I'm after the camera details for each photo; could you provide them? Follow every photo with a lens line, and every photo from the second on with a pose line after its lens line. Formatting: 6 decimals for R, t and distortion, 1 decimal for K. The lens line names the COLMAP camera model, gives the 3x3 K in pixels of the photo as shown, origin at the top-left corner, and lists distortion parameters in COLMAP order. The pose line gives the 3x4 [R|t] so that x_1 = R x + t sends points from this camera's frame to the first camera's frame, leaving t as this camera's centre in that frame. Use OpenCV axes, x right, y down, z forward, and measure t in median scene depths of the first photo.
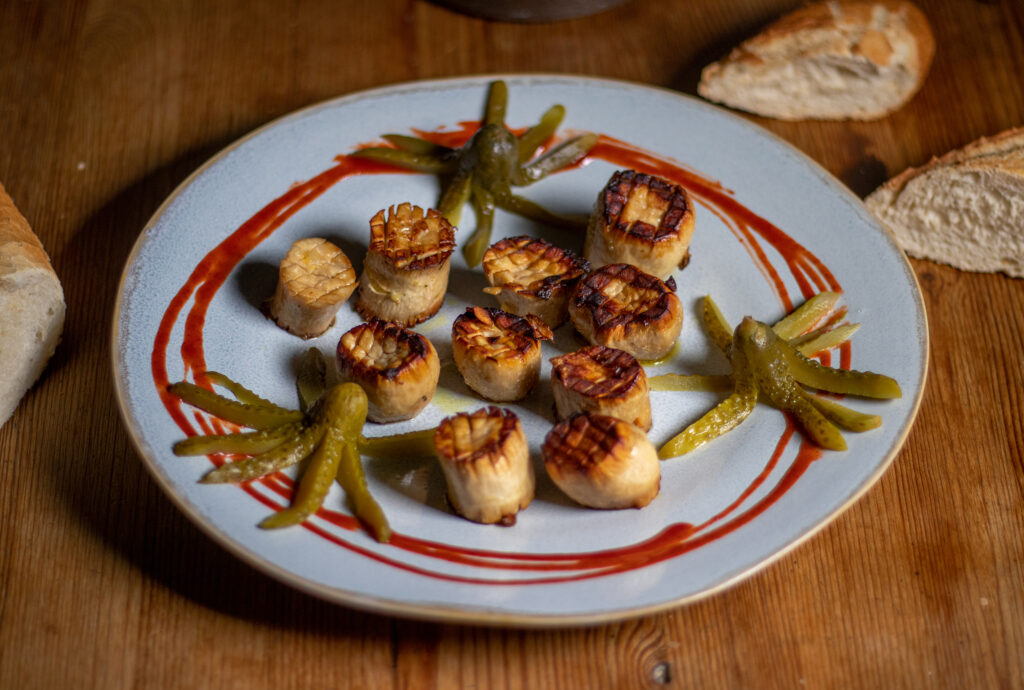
lens RADIAL K [[2593.2, 0, 512.0], [0, 2593.2, 345.0], [0, 0, 1]] dist [-0.115805, 0.553291]
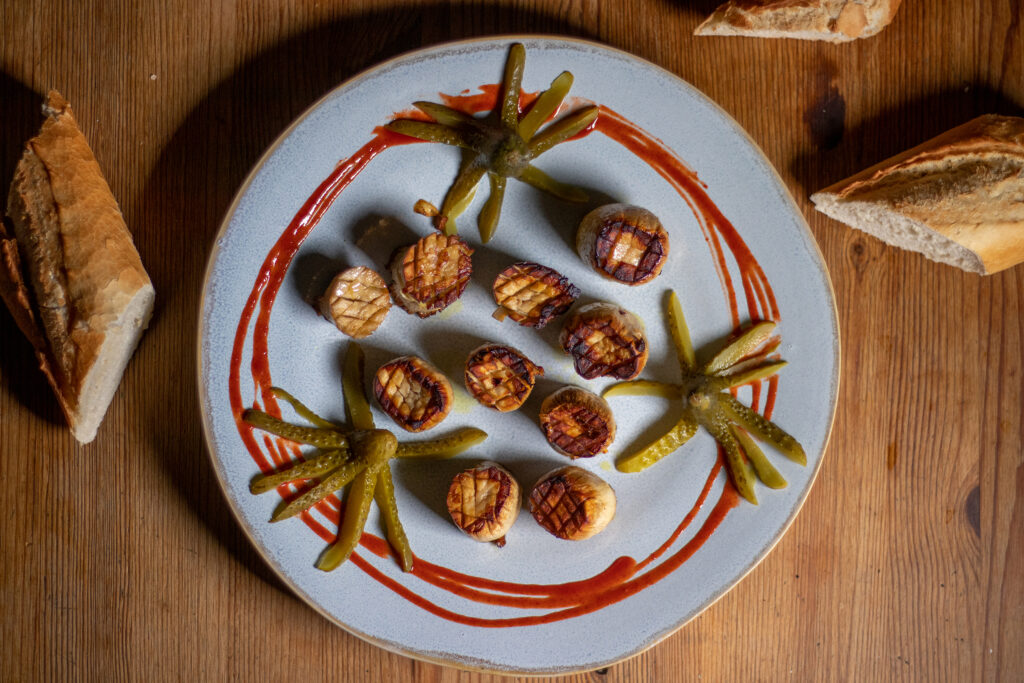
lens RADIAL K [[2565.5, 0, 512.0], [0, 2565.5, 341.5], [0, 0, 1]] dist [-0.026919, -0.497601]
pose [[0.998170, 0.053087, 0.028970, -0.037161], [-0.058387, 0.721061, 0.690407, -0.879091], [0.015762, -0.690835, 0.722841, 0.101411]]
